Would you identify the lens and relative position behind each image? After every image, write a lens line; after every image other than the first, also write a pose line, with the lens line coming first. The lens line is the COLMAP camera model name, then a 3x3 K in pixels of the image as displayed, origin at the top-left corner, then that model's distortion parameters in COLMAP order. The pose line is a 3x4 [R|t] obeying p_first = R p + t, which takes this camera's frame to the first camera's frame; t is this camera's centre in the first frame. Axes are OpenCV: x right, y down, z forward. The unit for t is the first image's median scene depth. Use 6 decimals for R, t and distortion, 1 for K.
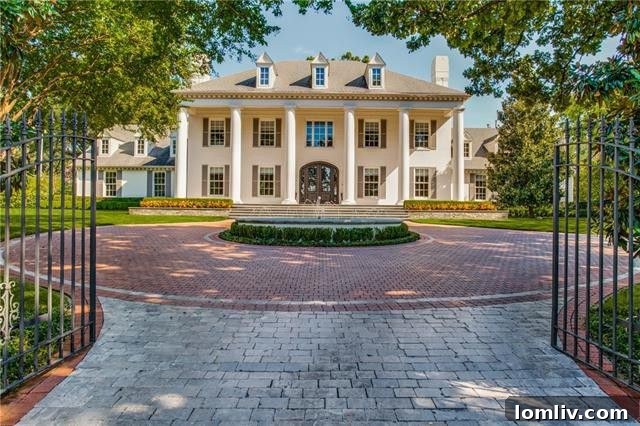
lens RADIAL K [[327.7, 0, 322.7], [0, 327.7, 206.4], [0, 0, 1]] dist [-0.004368, -0.000712]
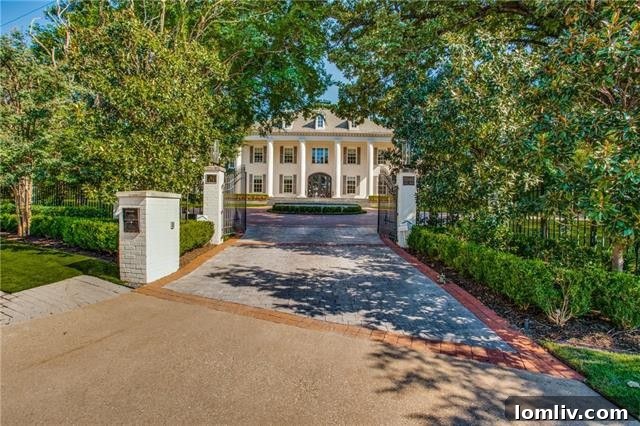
lens RADIAL K [[327.7, 0, 322.7], [0, 327.7, 206.4], [0, 0, 1]] dist [-0.004368, -0.000712]
pose [[0.999216, 0.006289, -0.039095, 0.073258], [-0.006693, 0.999925, -0.010210, 0.053900], [0.039028, 0.010463, 0.999183, -0.679690]]
